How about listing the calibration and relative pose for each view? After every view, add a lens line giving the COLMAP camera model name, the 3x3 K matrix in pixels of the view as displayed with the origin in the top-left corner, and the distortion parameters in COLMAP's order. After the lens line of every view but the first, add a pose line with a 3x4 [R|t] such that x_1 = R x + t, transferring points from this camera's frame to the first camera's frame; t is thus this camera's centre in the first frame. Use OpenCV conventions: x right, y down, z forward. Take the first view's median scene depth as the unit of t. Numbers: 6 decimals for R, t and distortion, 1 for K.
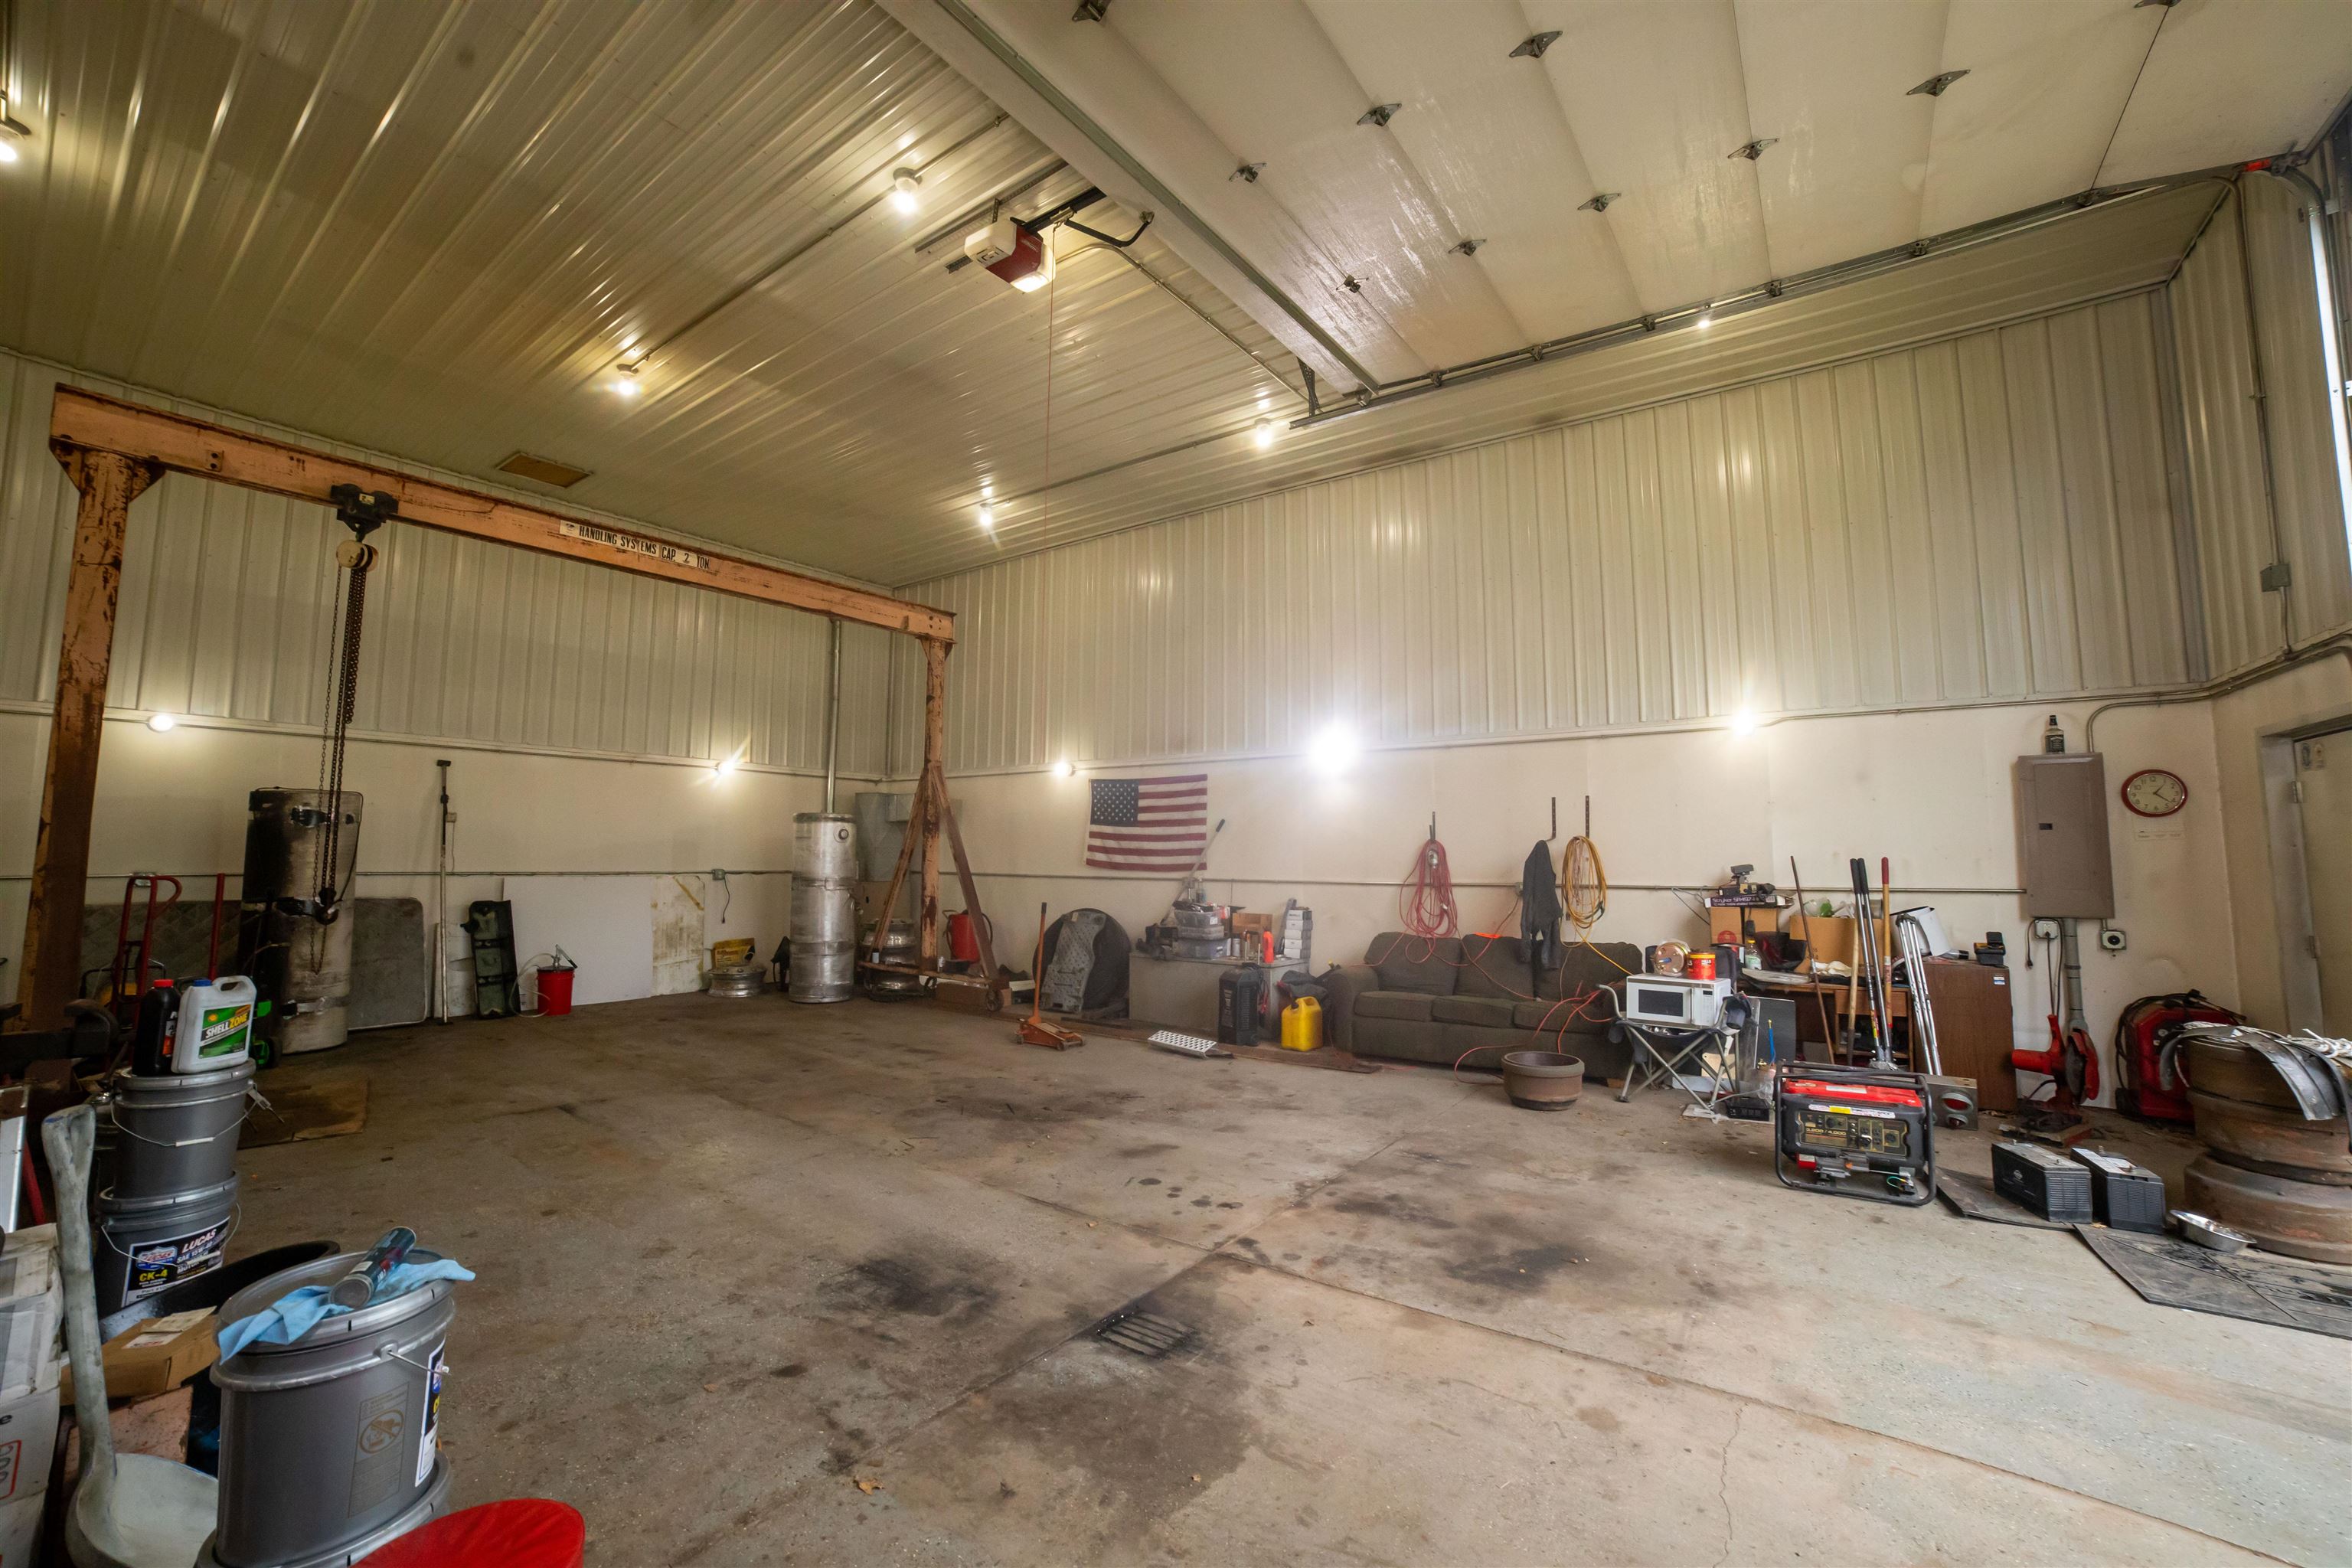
lens RADIAL K [[933.1, 0, 1189.4], [0, 933.1, 773.3], [0, 0, 1]] dist [-0.109445, 0.037381]
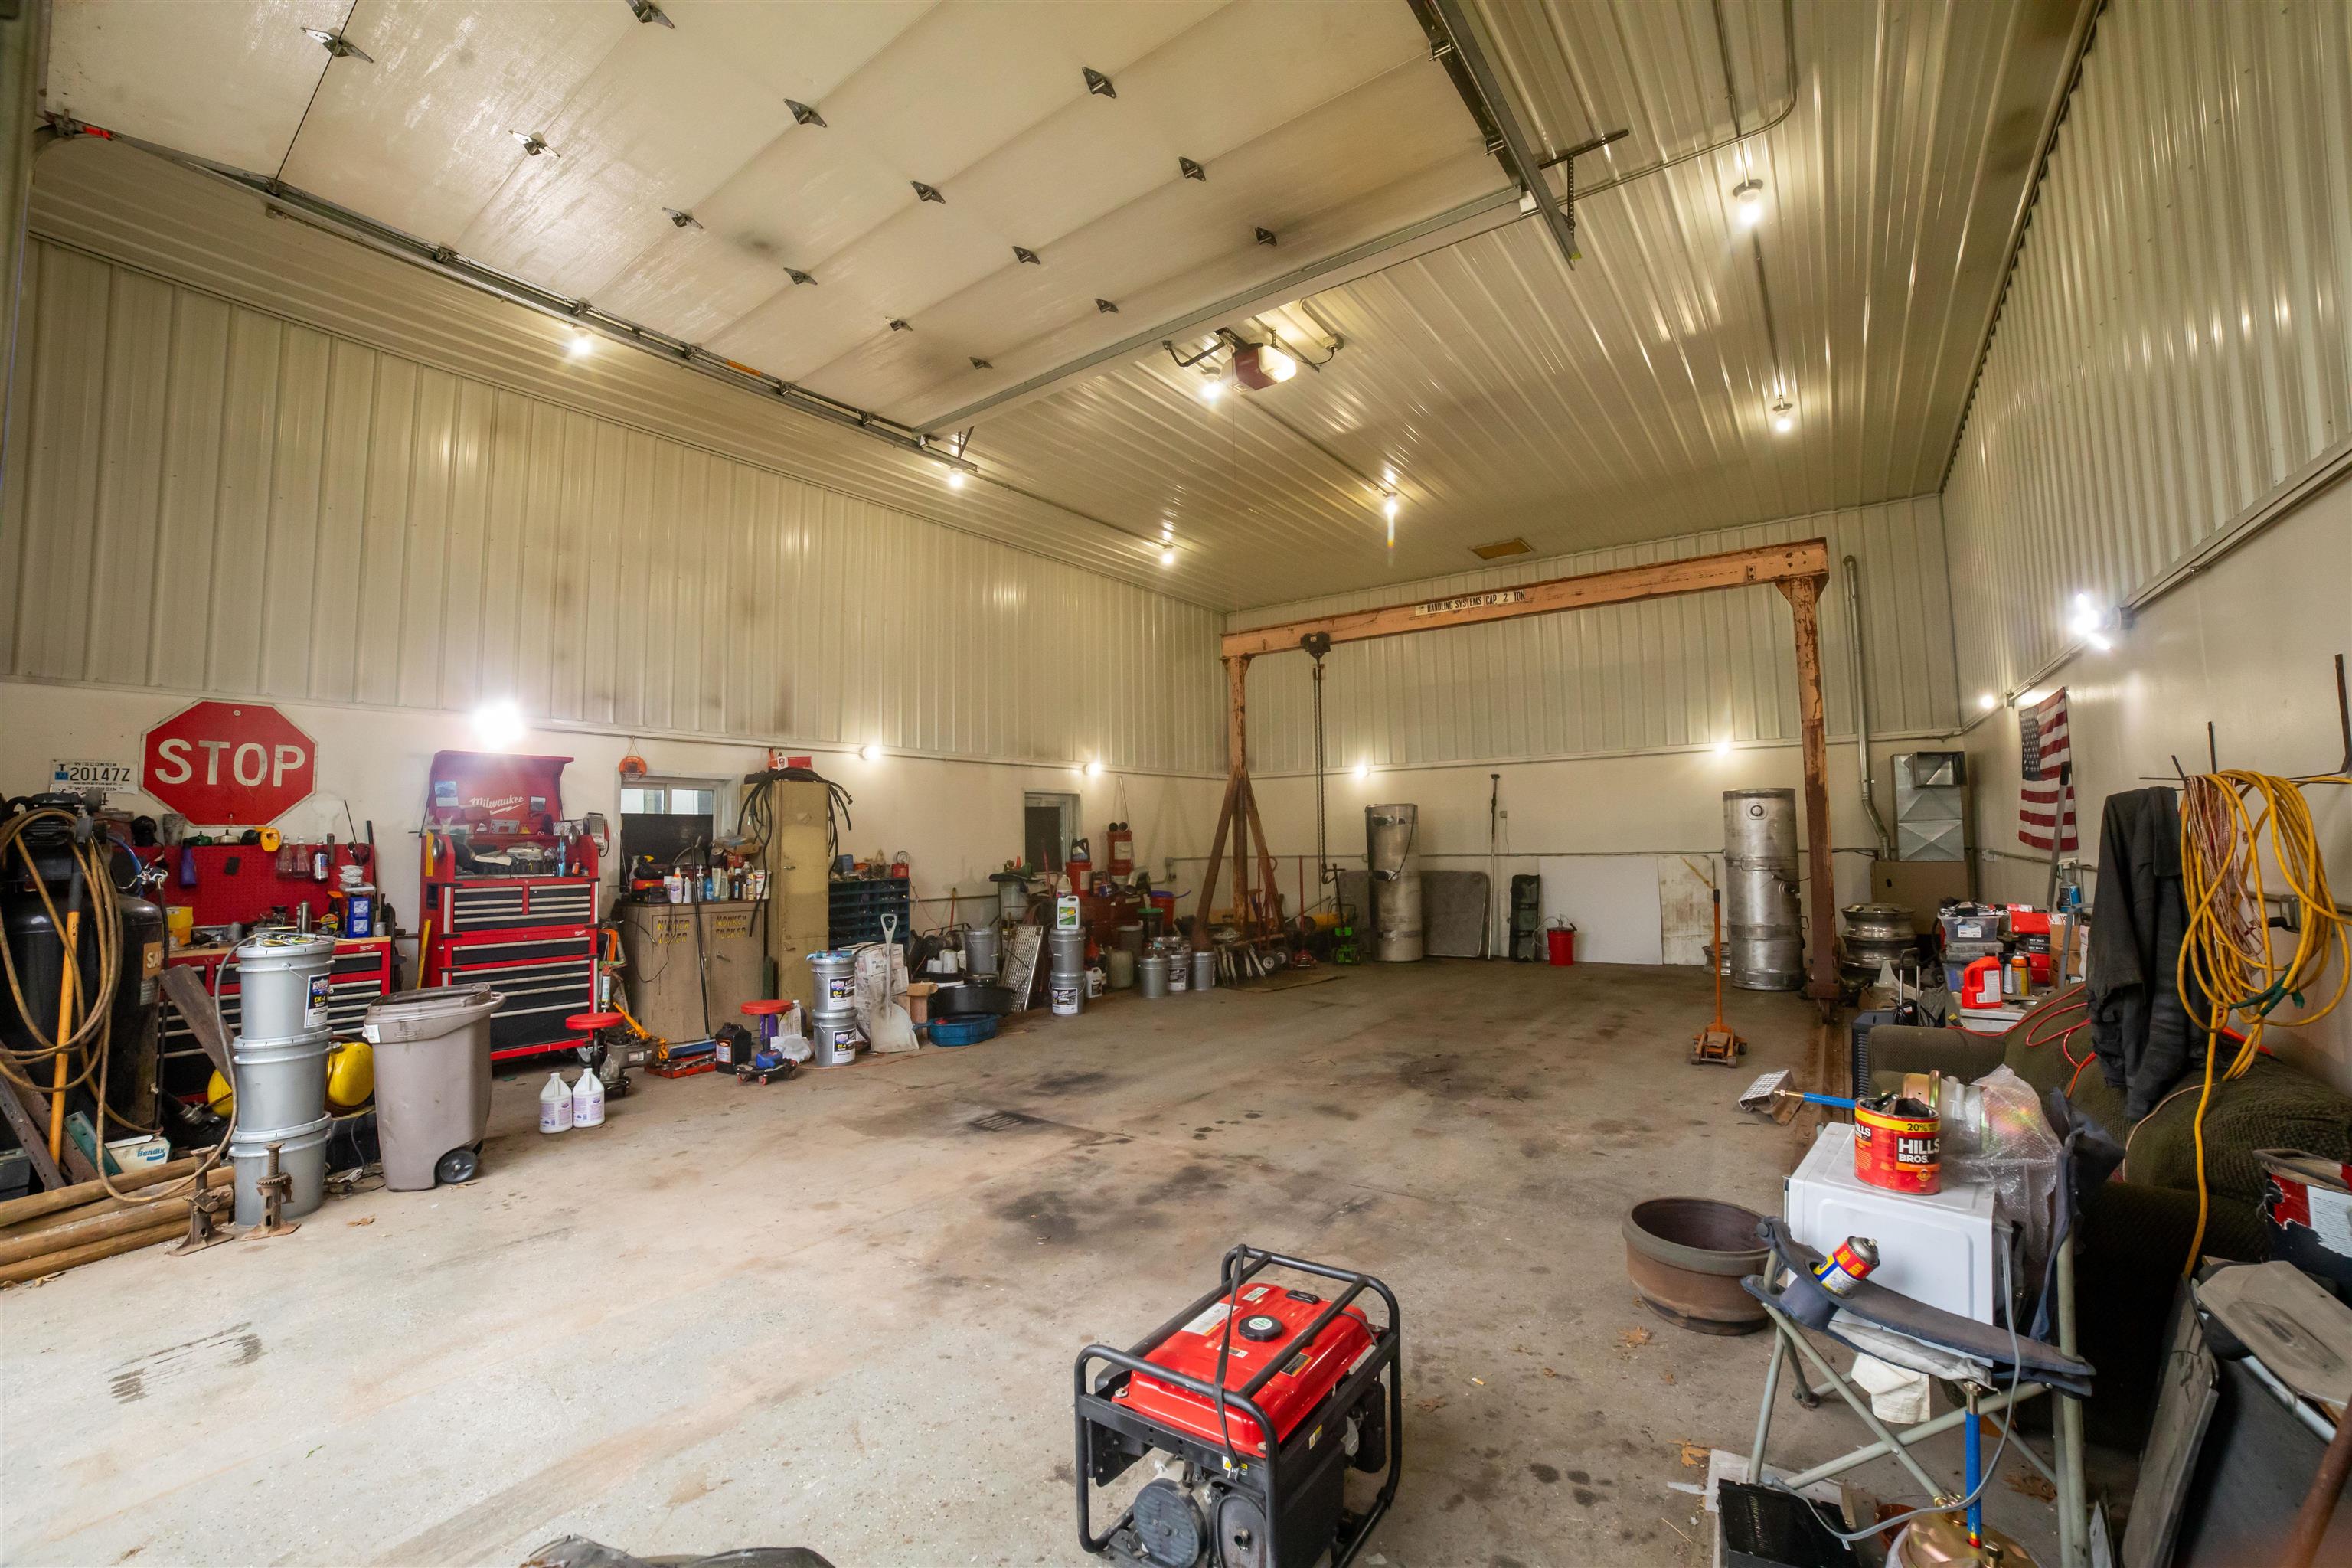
lens RADIAL K [[933.1, 0, 1189.4], [0, 933.1, 773.3], [0, 0, 1]] dist [-0.109445, 0.037381]
pose [[0.012436, -0.075851, -0.997042, 1.260037], [0.103681, 0.991842, -0.074162, 0.087368], [0.994533, -0.102452, 0.020199, 0.993813]]
